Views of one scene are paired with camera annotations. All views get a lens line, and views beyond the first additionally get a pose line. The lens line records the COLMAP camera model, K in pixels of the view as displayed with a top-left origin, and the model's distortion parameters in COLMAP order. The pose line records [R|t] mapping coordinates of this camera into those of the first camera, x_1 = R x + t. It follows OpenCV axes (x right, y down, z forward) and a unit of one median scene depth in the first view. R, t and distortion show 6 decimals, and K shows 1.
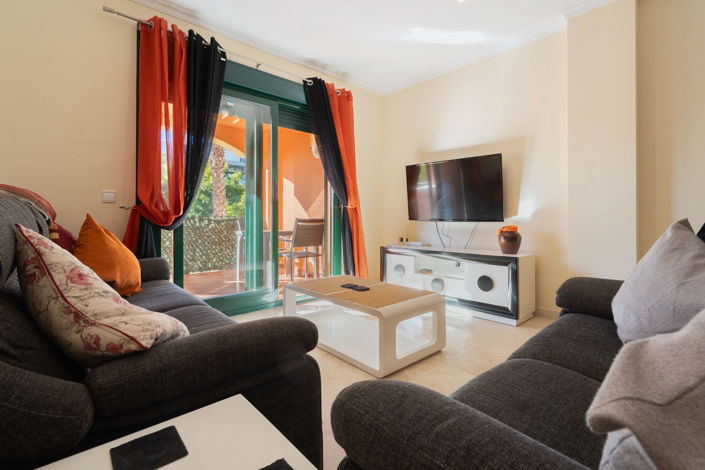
lens RADIAL K [[332.3, 0, 350.3], [0, 332.3, 231.8], [0, 0, 1]] dist [-0.002611, -0.000260]
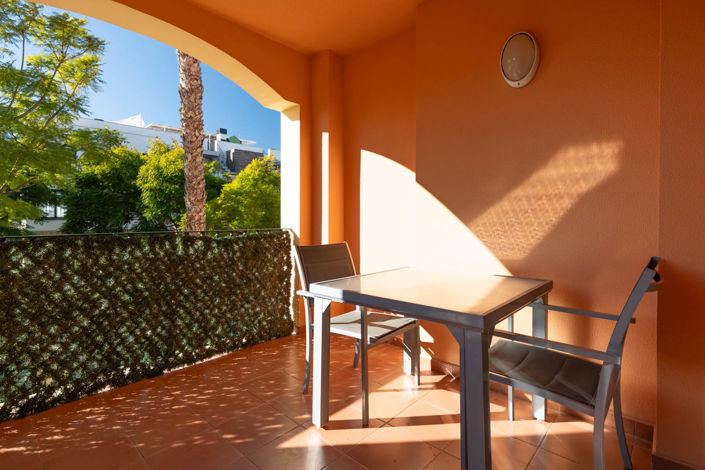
lens RADIAL K [[332.3, 0, 350.3], [0, 332.3, 233.7], [0, 0, 1]] dist [-0.002611, -0.000260]
pose [[0.994299, -0.000588, 0.106623, -0.282946], [-0.000792, 0.999916, 0.012903, -0.049875], [-0.106621, -0.012913, 0.994216, 0.544126]]
